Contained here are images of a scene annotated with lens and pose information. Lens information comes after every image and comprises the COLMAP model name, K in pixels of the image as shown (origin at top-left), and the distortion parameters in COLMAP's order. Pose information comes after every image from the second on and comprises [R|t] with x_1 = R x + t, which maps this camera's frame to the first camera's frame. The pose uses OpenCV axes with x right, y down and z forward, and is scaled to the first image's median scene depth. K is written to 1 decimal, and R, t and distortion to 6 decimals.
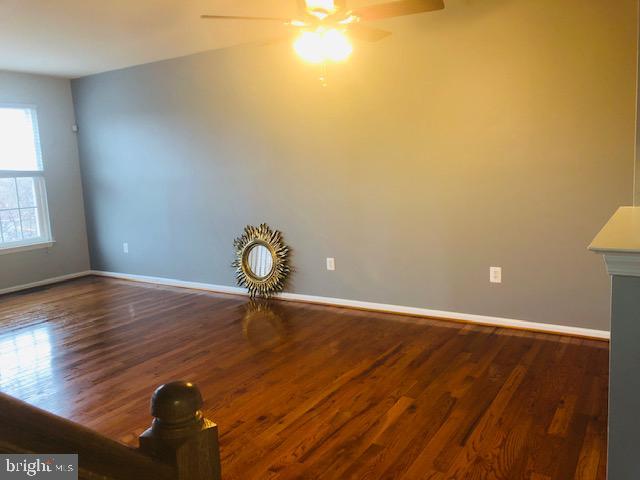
lens RADIAL K [[524.3, 0, 323.3], [0, 524.3, 244.8], [0, 0, 1]] dist [0.054478, -0.071295]
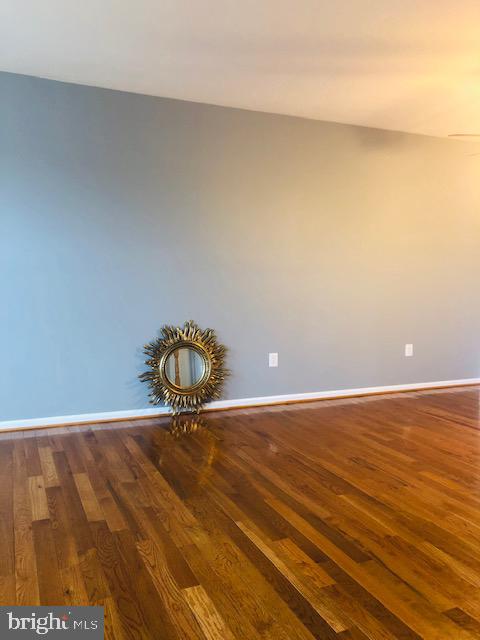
lens RADIAL K [[524.3, 0, 239.2], [0, 524.3, 316.3], [0, 0, 1]] dist [0.054478, -0.071295]
pose [[0.554611, -0.015944, 0.831957, -0.766622], [0.091846, 0.994880, -0.042162, -0.007534], [-0.827025, 0.099795, 0.553236, 0.484900]]
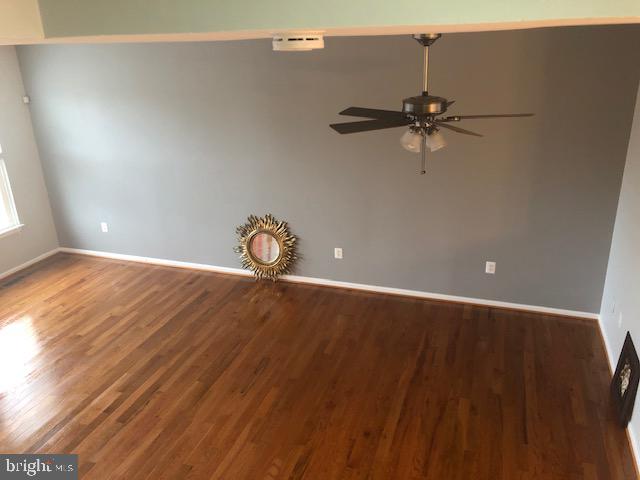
lens RADIAL K [[524.3, 0, 322.9], [0, 524.3, 242.7], [0, 0, 1]] dist [0.054478, -0.071295]
pose [[0.971424, -0.074432, 0.225376, -0.254145], [0.023871, 0.975379, 0.219238, -0.218035], [-0.236145, -0.207593, 0.949284, -0.048654]]
